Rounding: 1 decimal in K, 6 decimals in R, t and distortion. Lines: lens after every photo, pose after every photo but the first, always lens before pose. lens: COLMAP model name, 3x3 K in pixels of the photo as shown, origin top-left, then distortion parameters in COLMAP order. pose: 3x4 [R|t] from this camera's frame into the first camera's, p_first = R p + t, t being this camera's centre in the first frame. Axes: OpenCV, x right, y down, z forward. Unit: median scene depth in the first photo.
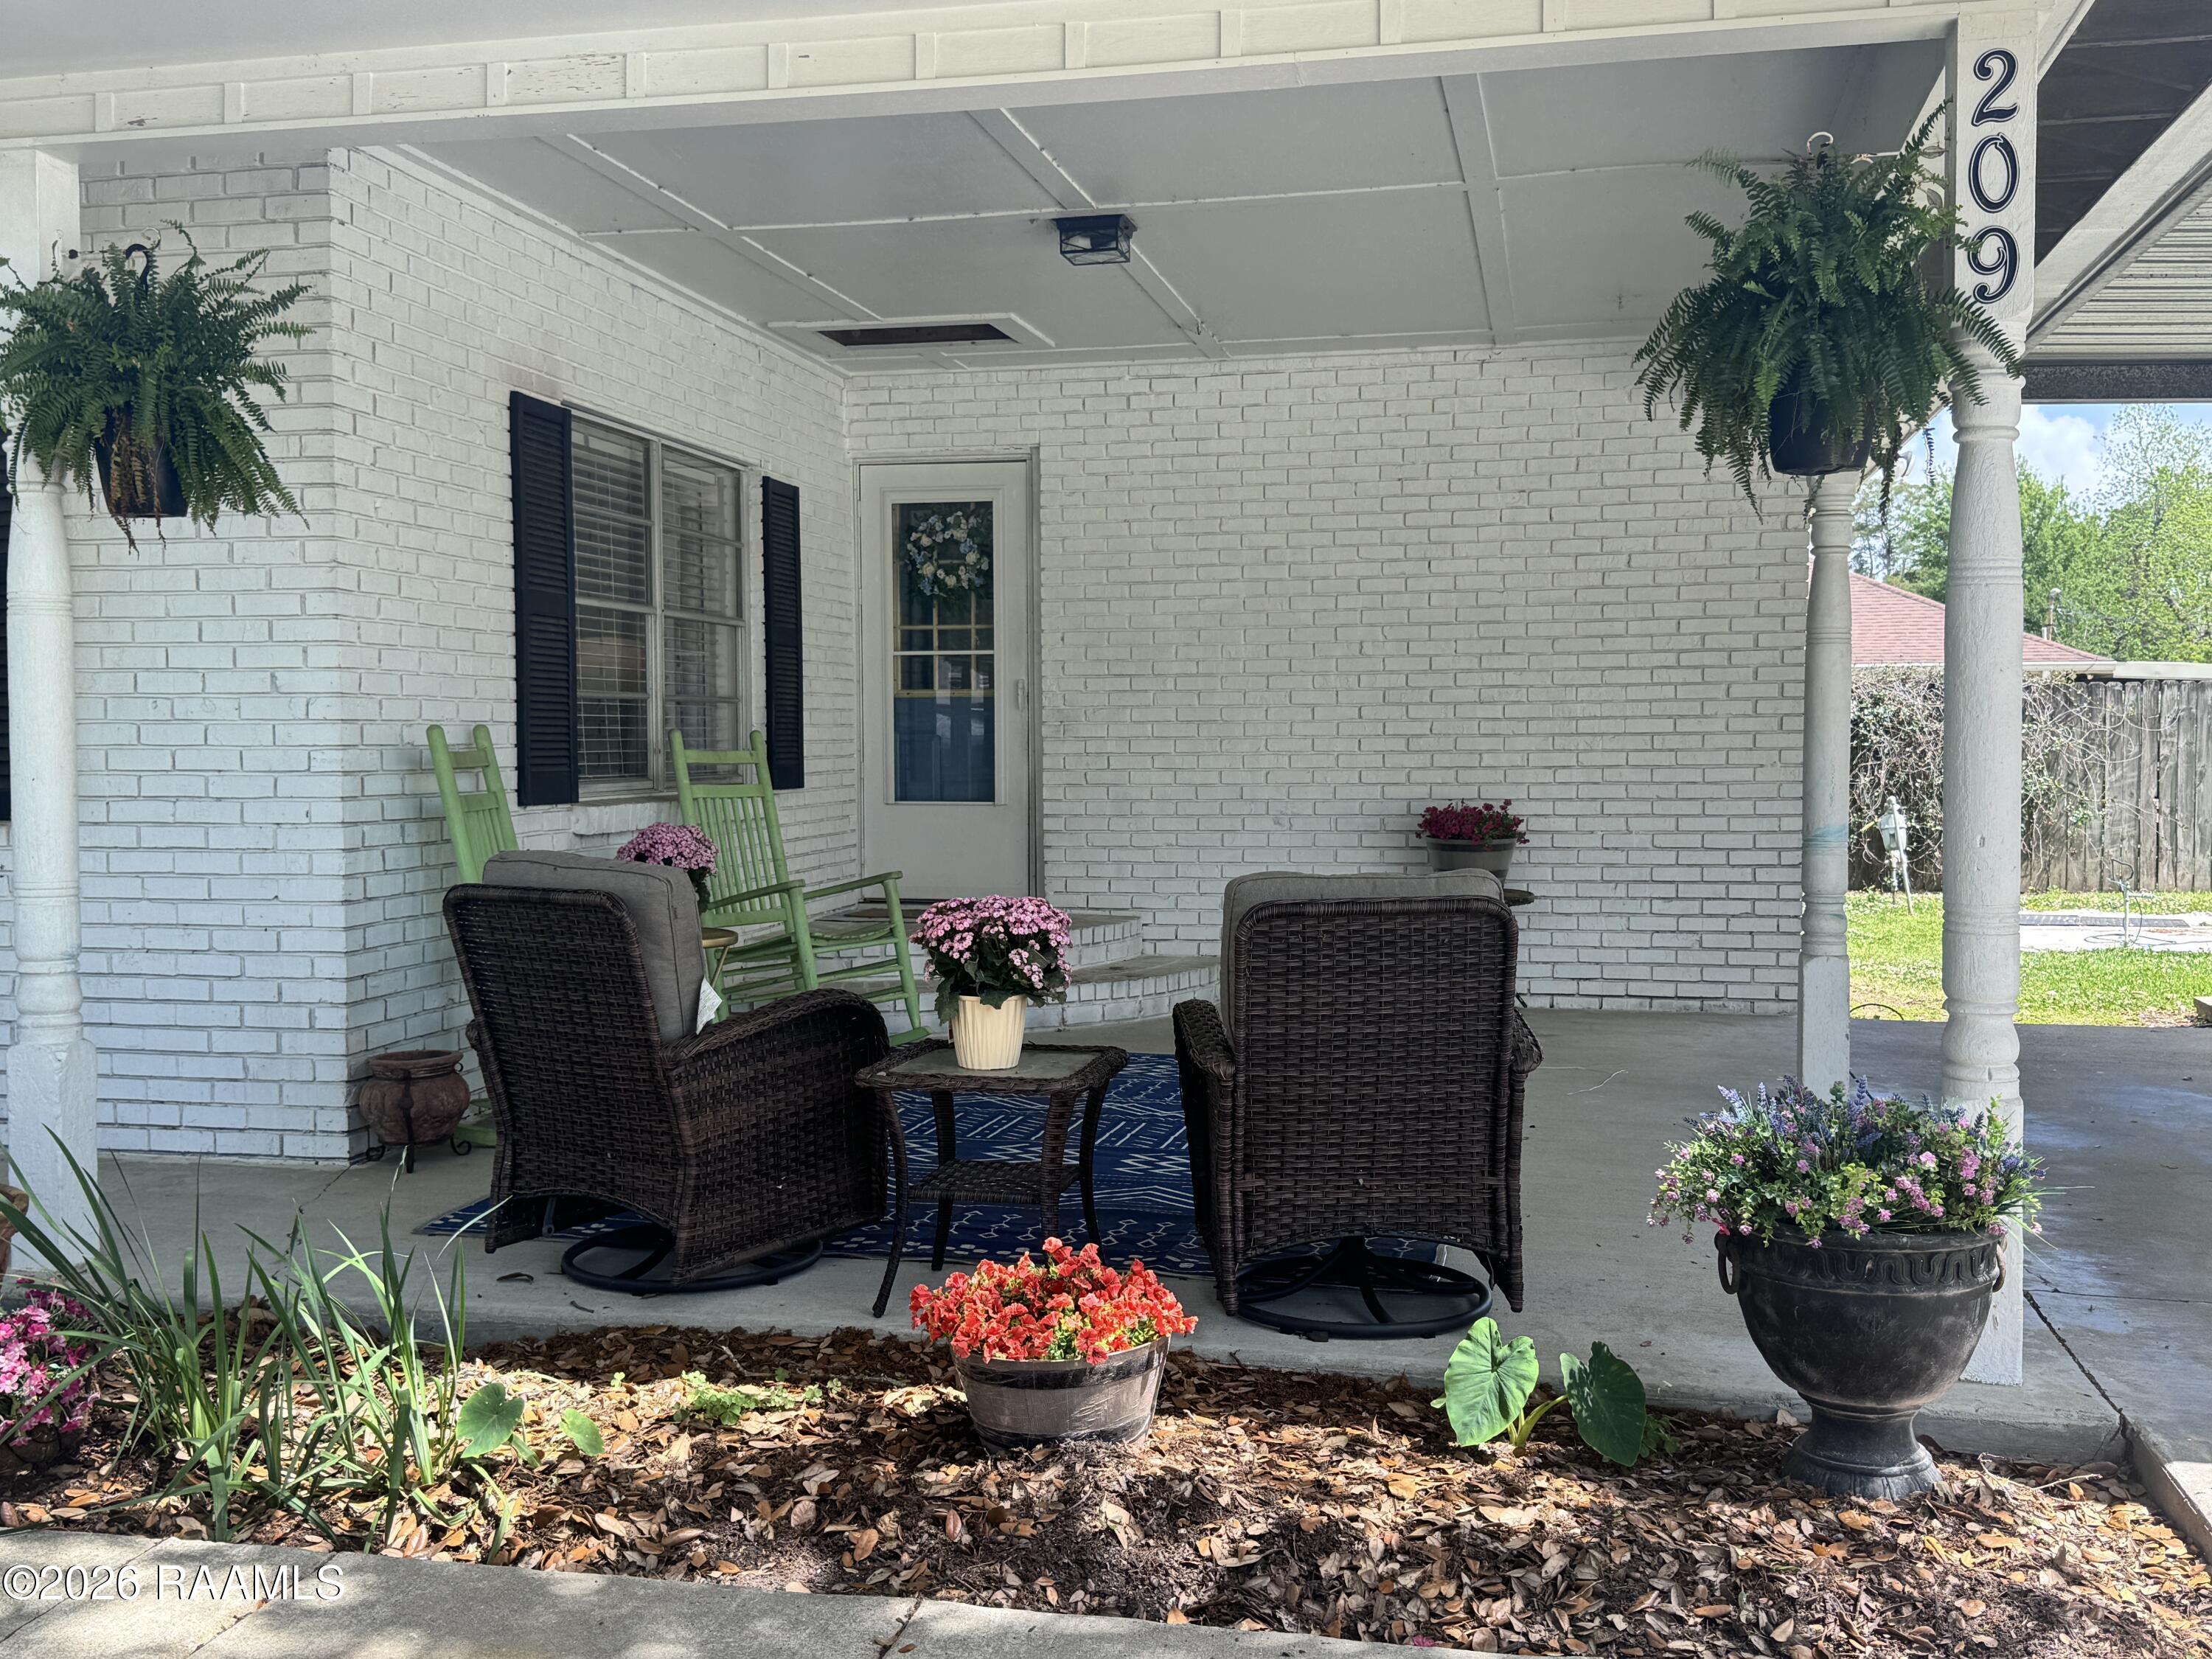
lens RADIAL K [[2191.0, 0, 1106.0], [0, 2191.0, 829.5], [0, 0, 1]] dist [0.126418, -0.252434]
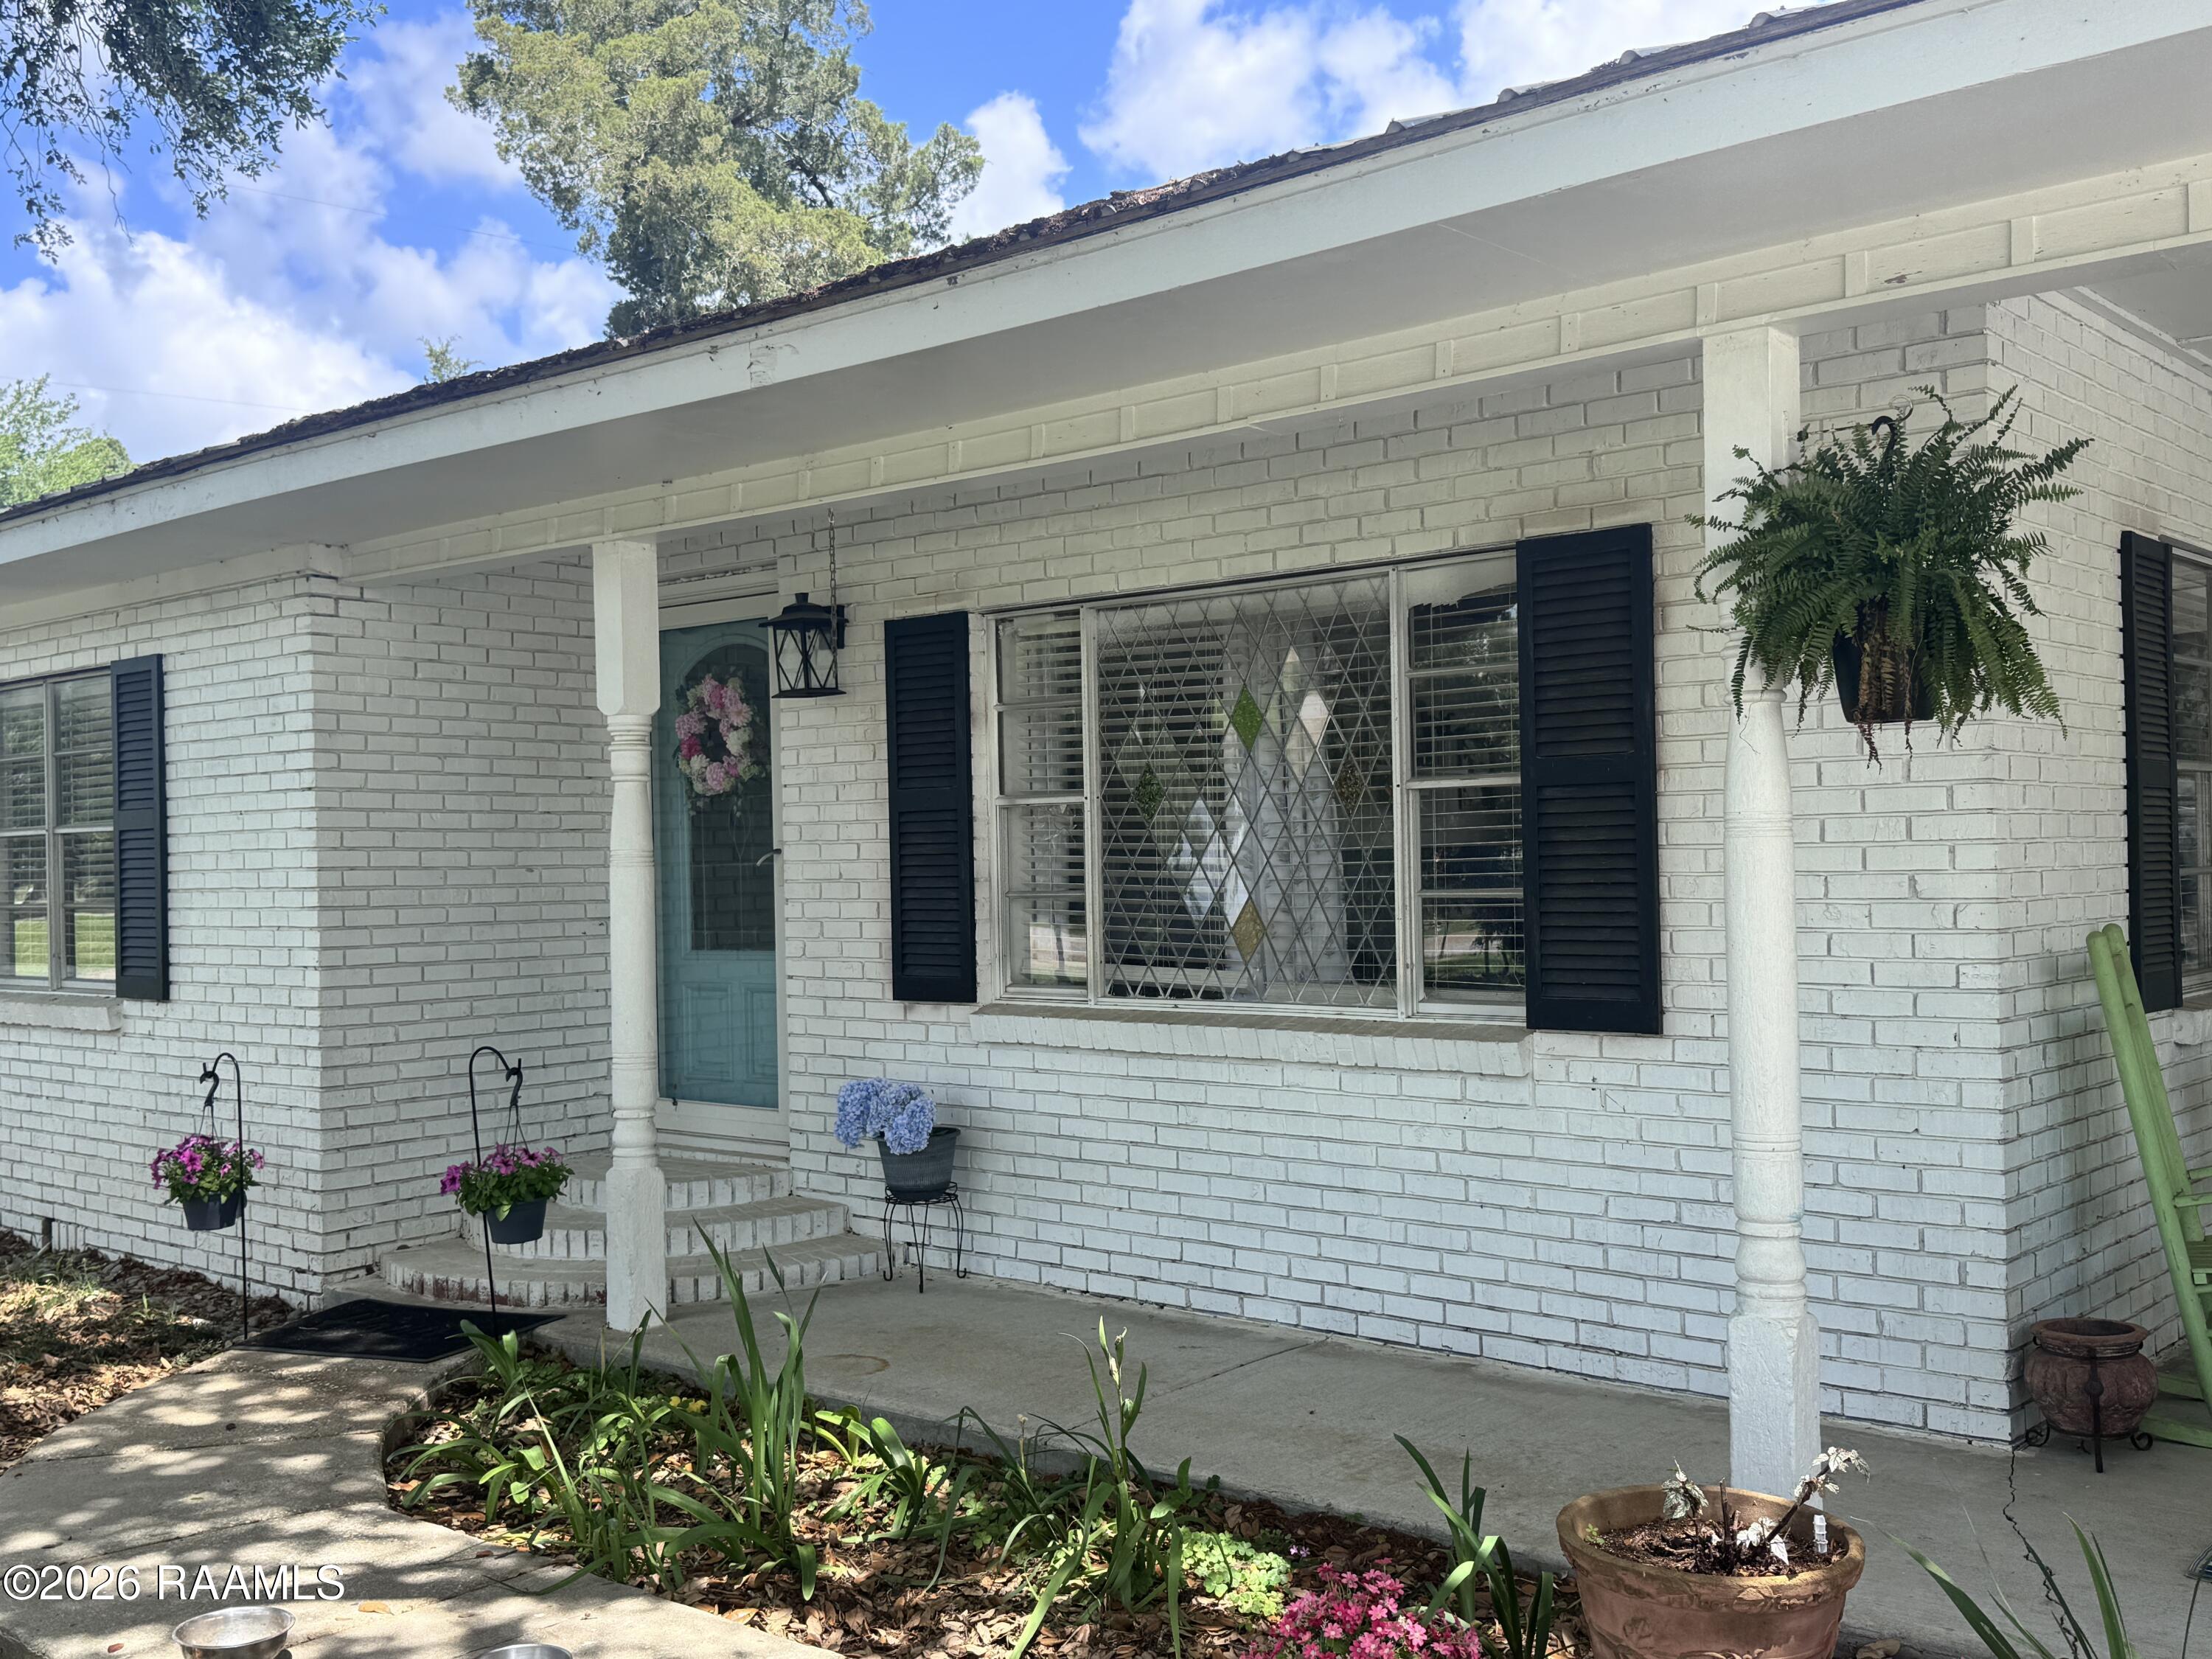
lens RADIAL K [[2191.0, 0, 1106.0], [0, 2191.0, 829.5], [0, 0, 1]] dist [0.126418, -0.252434]
pose [[0.872513, -0.022353, -0.488080, -0.224057], [-0.002990, 0.998690, -0.051082, -0.043130], [0.488582, 0.046029, 0.871303, 0.071872]]
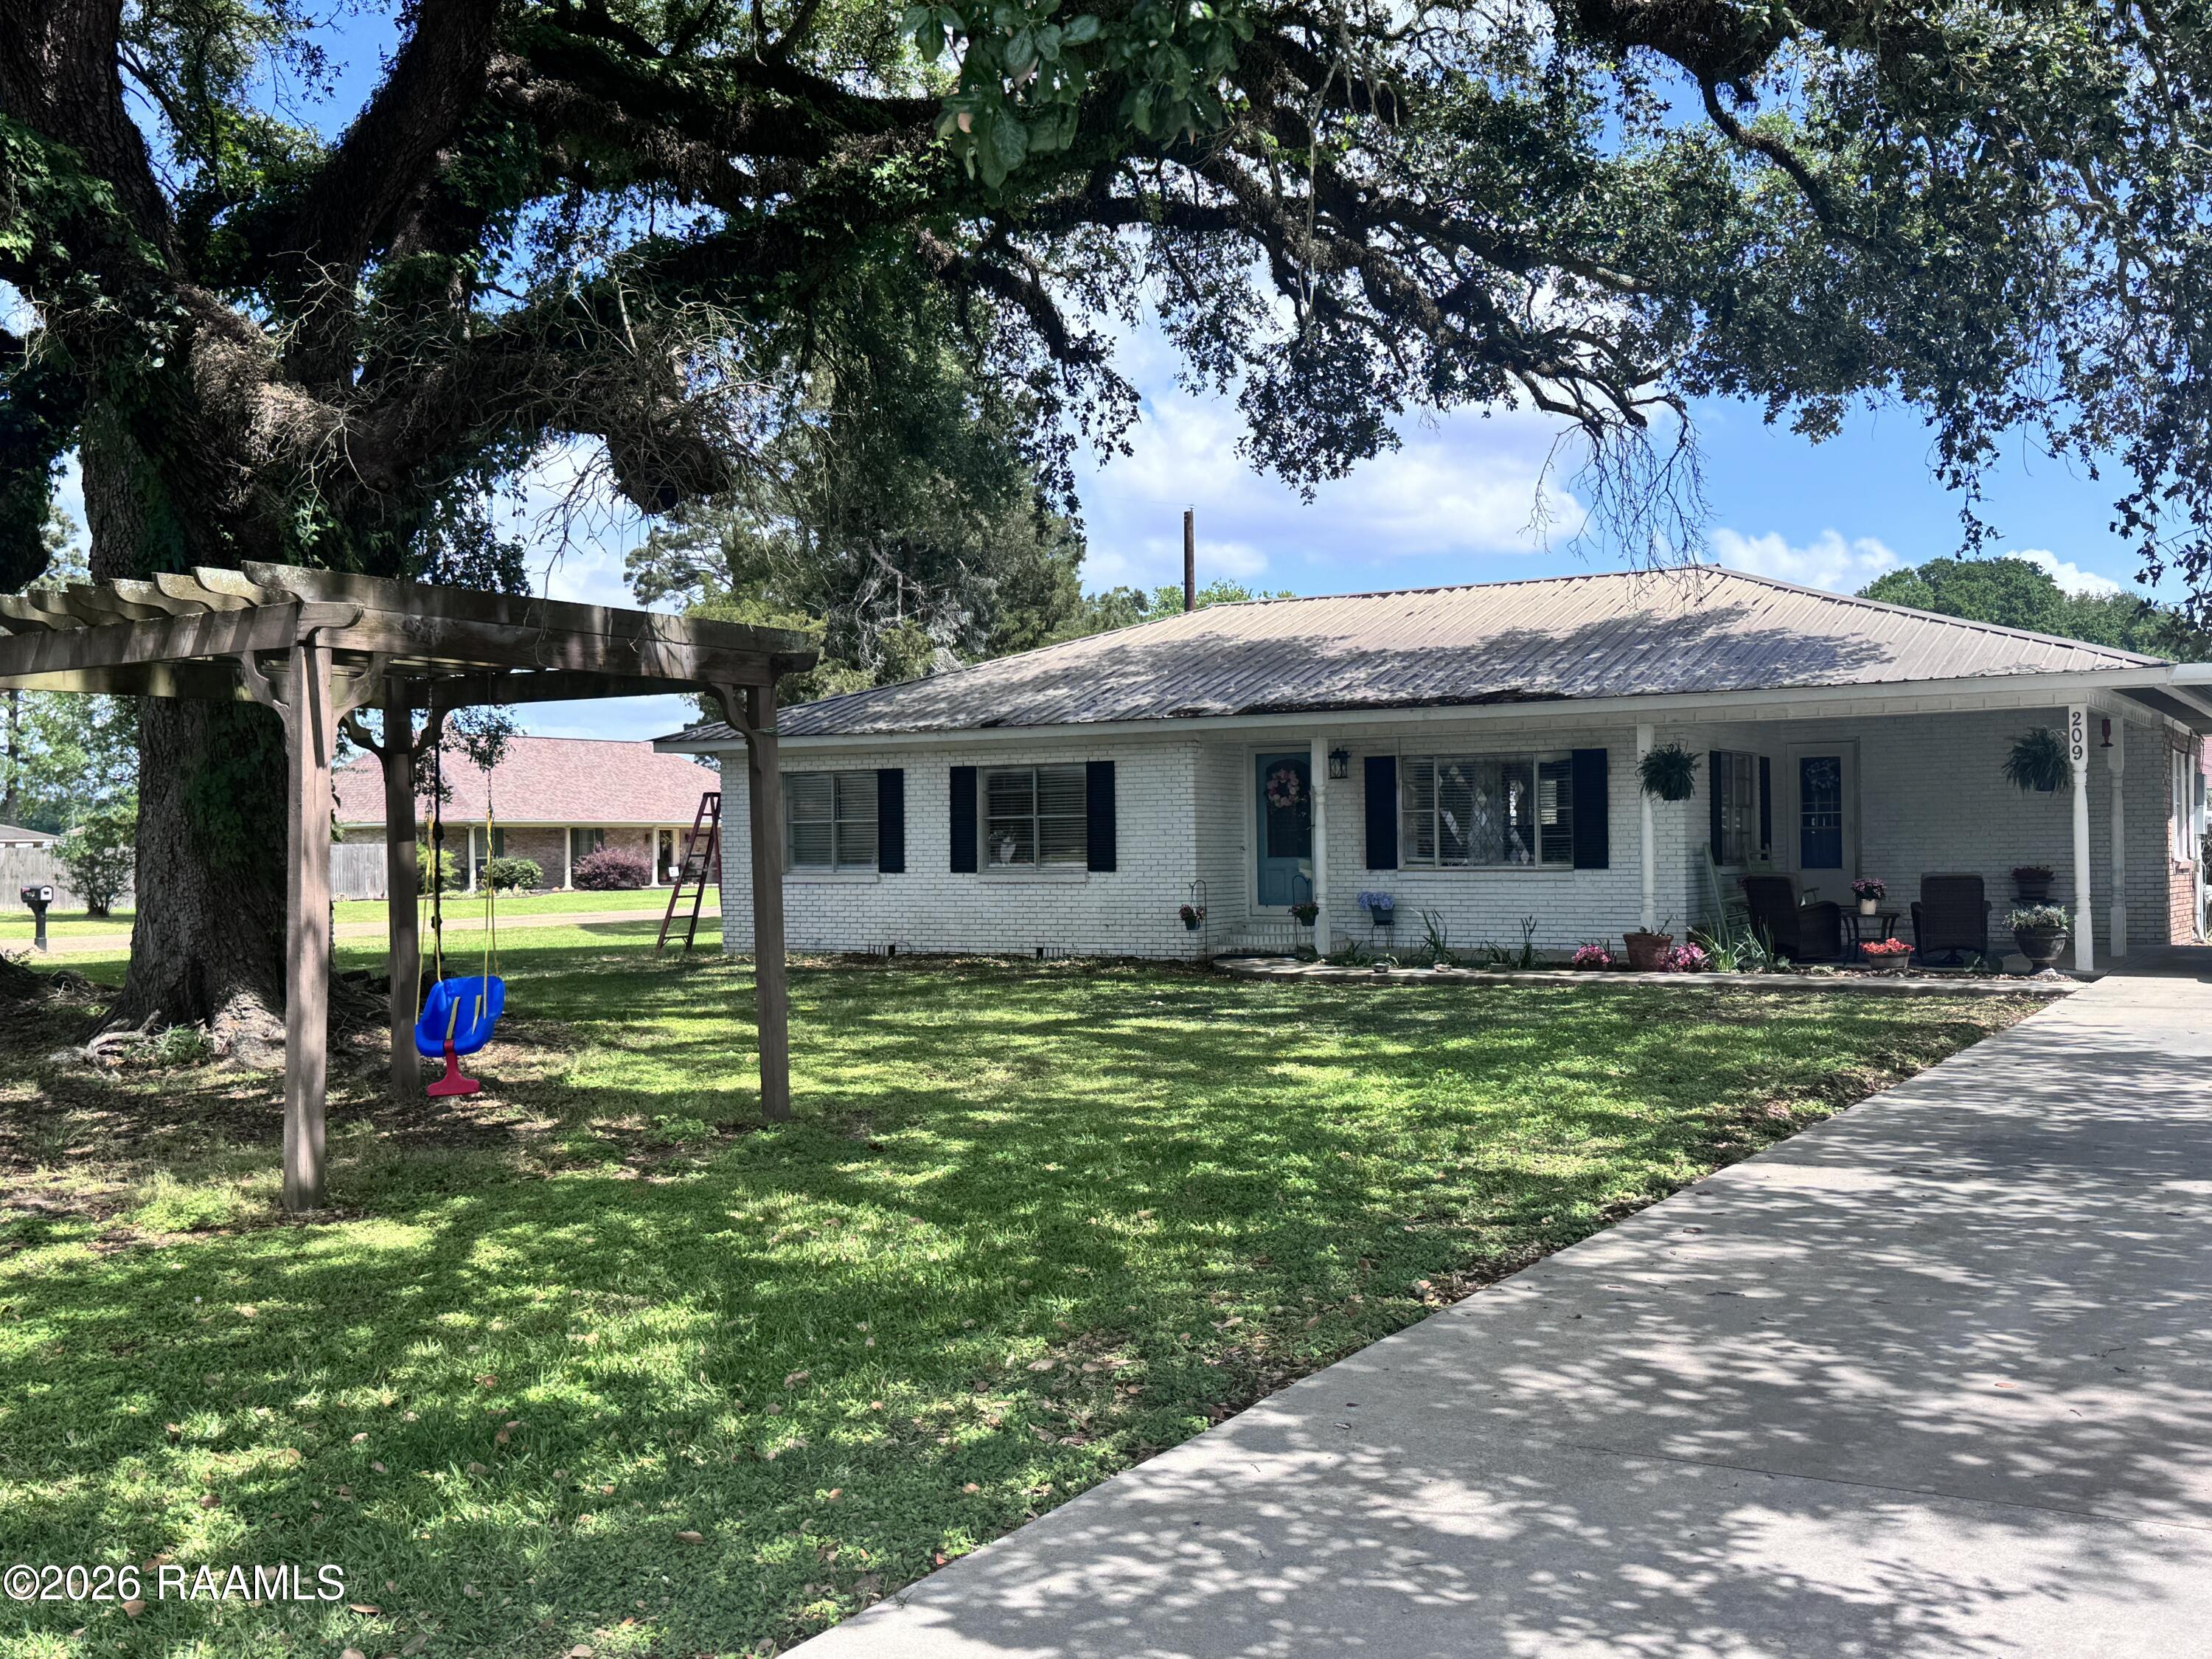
lens RADIAL K [[2205.4, 0, 1106.0], [0, 2205.4, 829.5], [0, 0, 1]] dist [0.134642, 0.001389]
pose [[0.947853, -0.013400, -0.318425, -0.055145], [-0.002417, 0.998785, -0.049224, 0.131606], [0.318697, 0.047427, 0.946669, -3.219622]]
